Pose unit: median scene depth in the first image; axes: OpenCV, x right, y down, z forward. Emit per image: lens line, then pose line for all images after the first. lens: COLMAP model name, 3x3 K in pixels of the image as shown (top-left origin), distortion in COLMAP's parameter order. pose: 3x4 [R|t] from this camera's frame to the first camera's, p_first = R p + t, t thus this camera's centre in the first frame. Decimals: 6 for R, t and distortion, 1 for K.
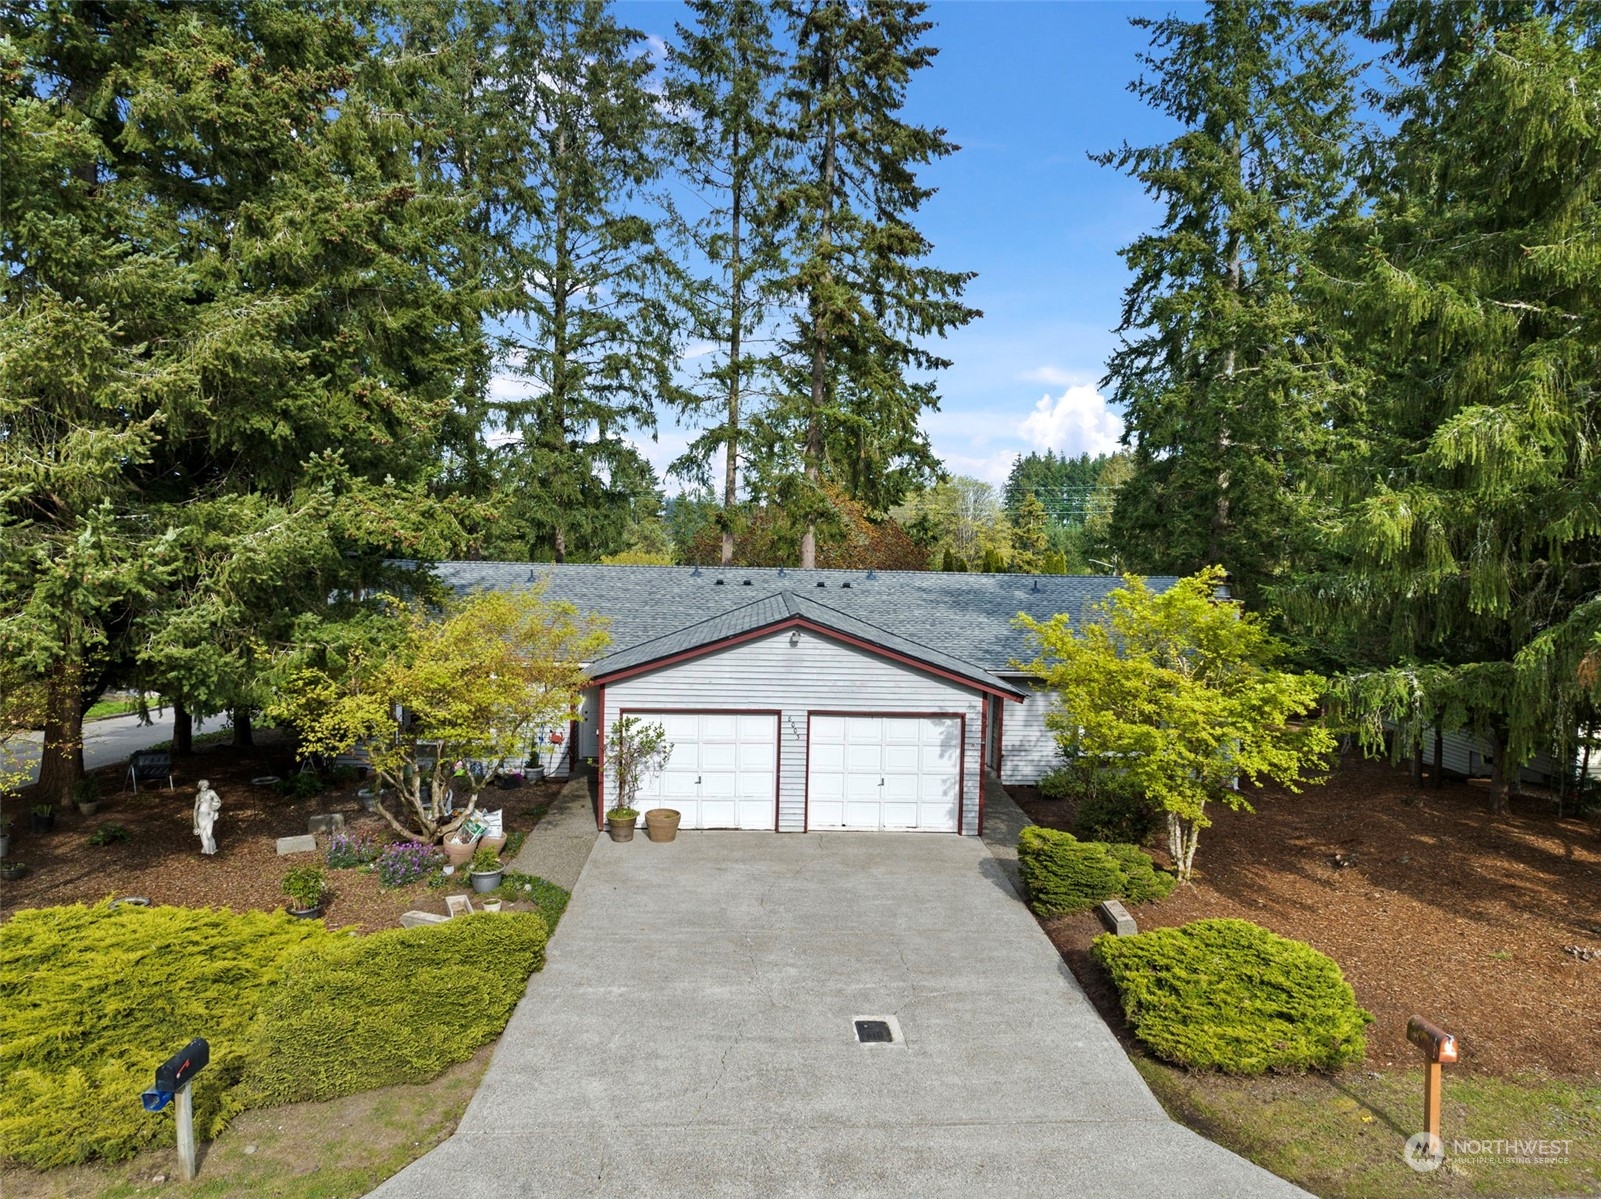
lens RADIAL K [[1370.1, 0, 812.9], [0, 1370.1, 562.8], [0, 0, 1]] dist [-0.055015, 0.033671]
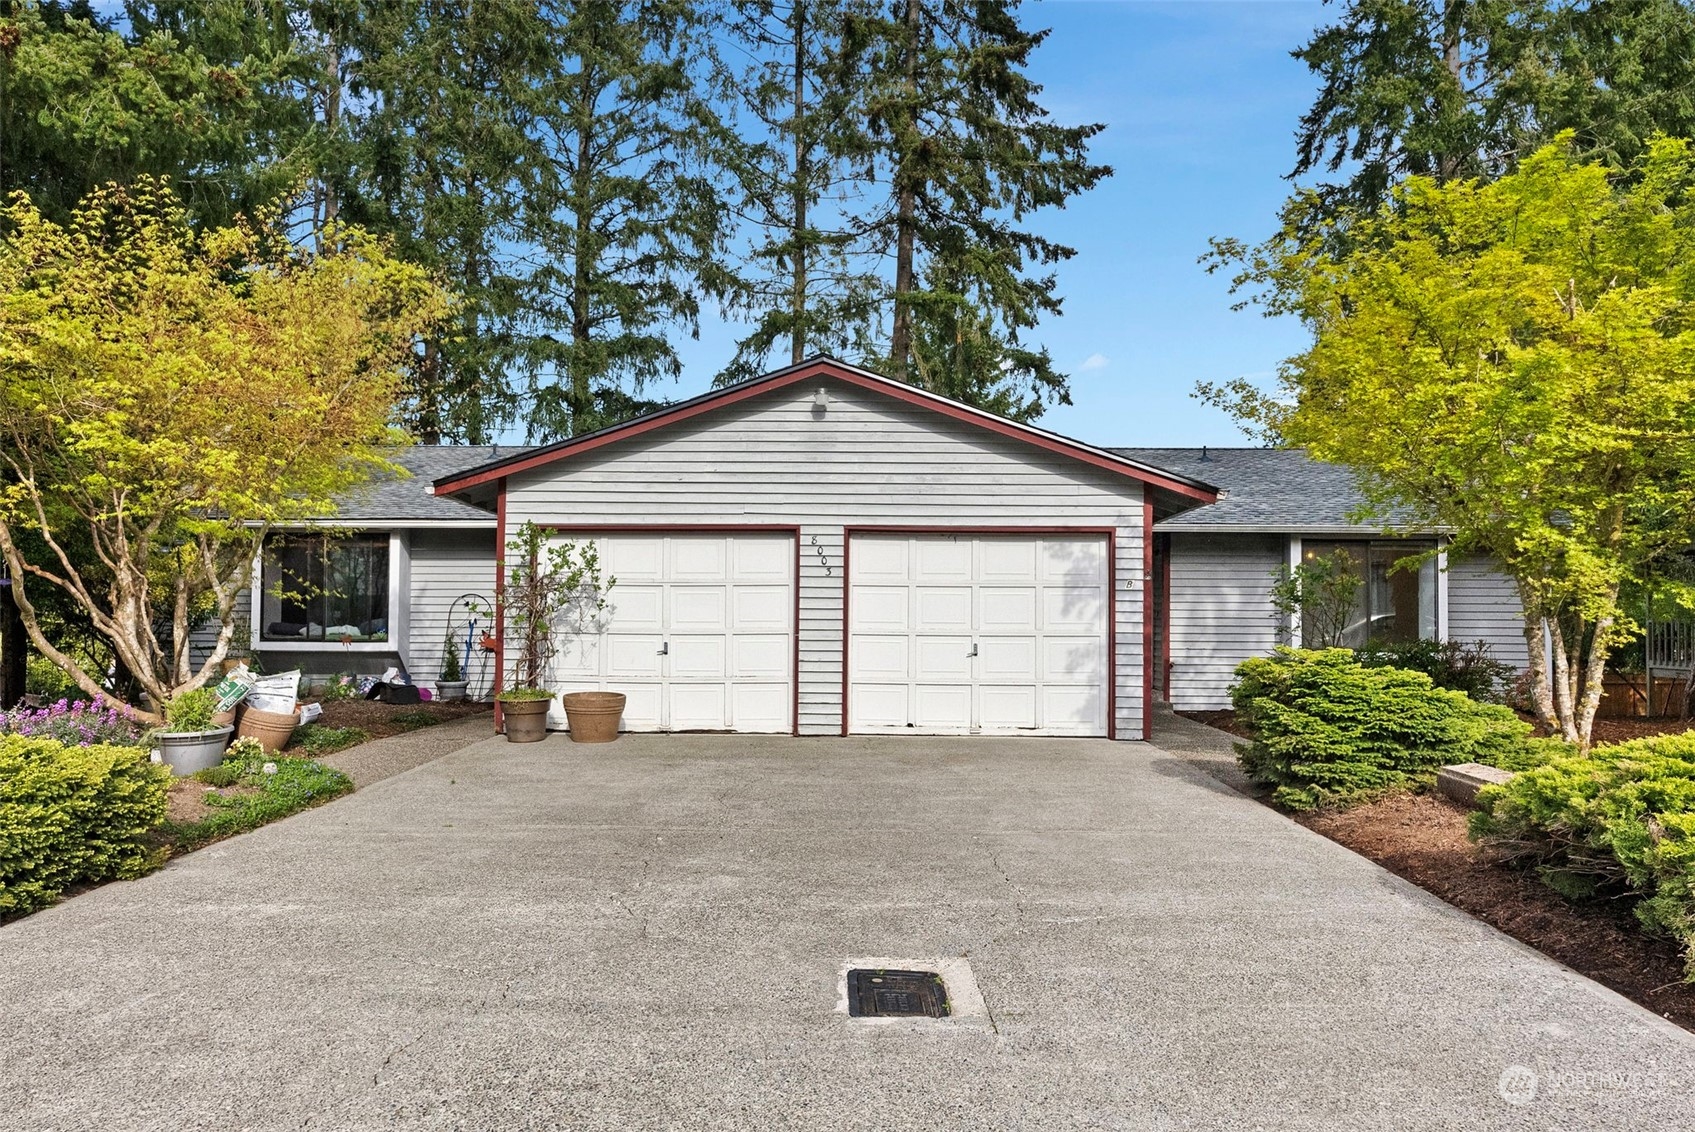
lens RADIAL K [[1344.1, 0, 839.1], [0, 1344.1, 537.1], [0, 0, 1]] dist [-0.014350, 0.031493]
pose [[0.997145, -0.017515, -0.073451, 0.039153], [0.010208, 0.995064, -0.098707, 0.182354], [0.074817, 0.097675, 0.992402, 0.452813]]
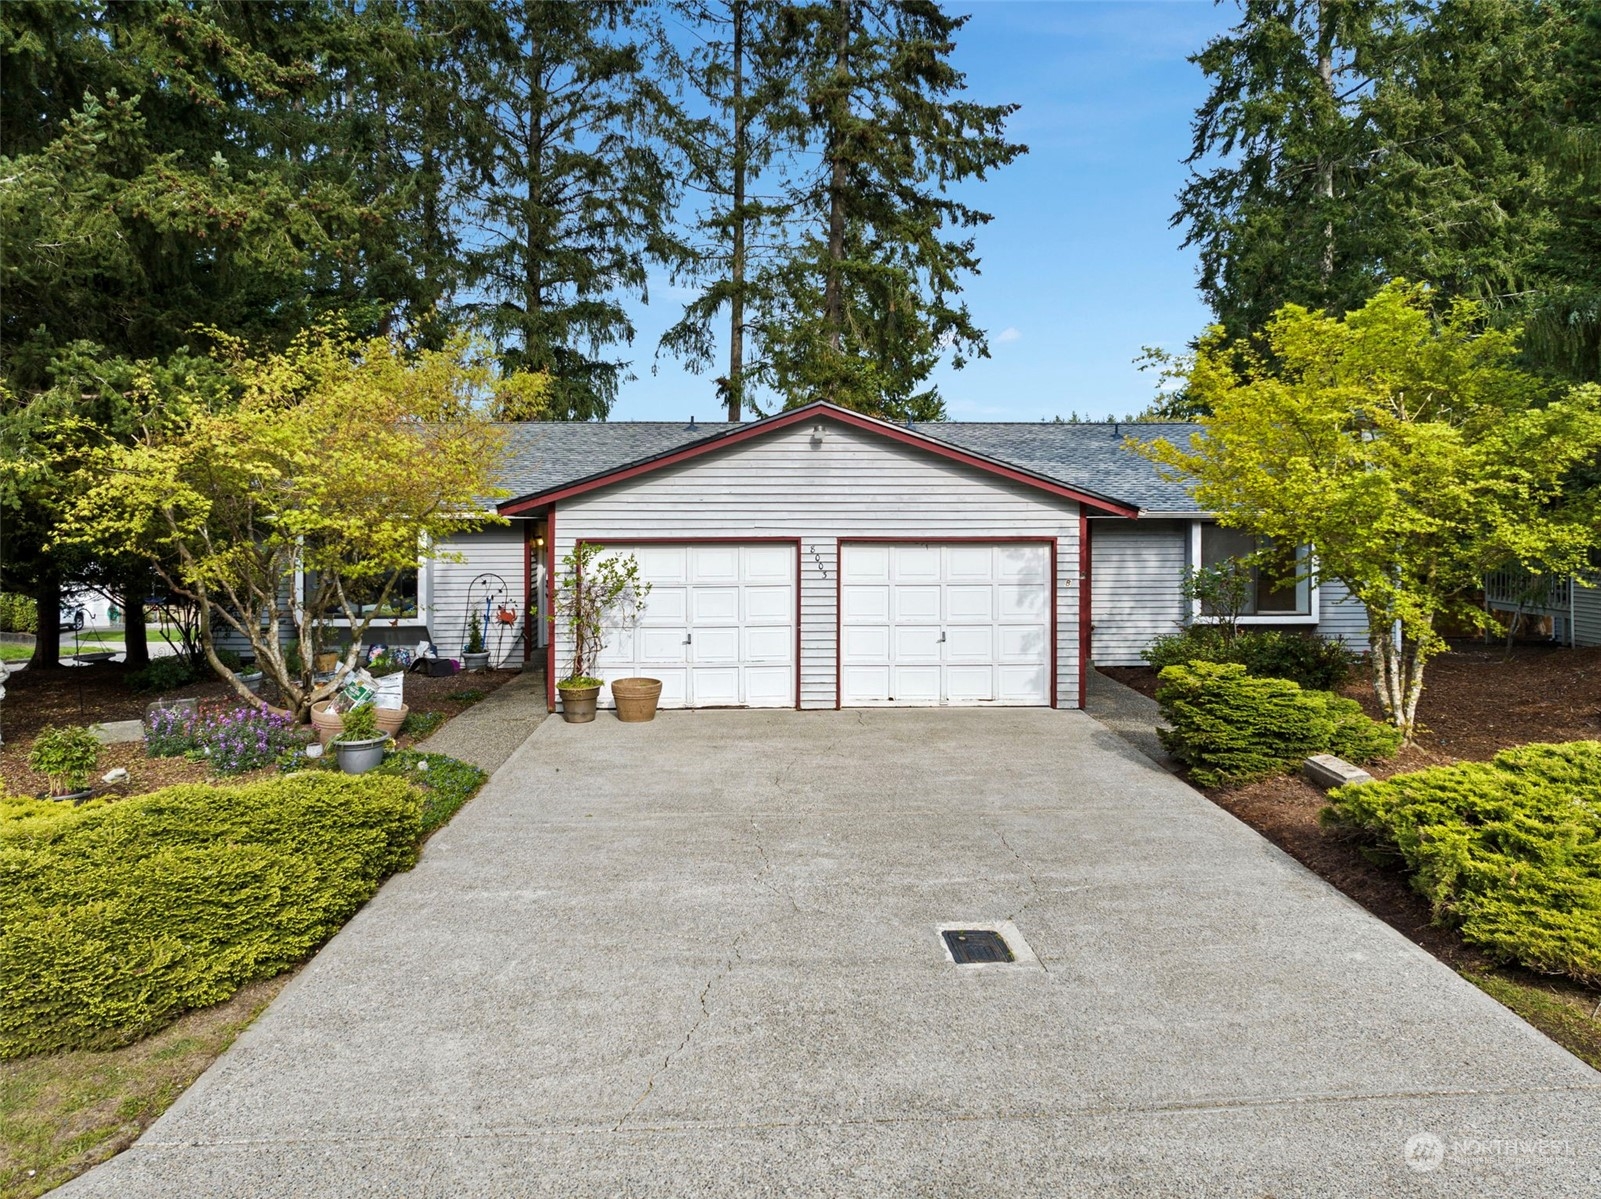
lens RADIAL K [[1370.1, 0, 825.4], [0, 1370.1, 460.4], [0, 0, 1]] dist [-0.055015, 0.033671]
pose [[0.999758, -0.021869, -0.002262, -0.008206], [0.021649, 0.997151, -0.072260, 0.128011], [0.003836, 0.072194, 0.997383, 0.298365]]
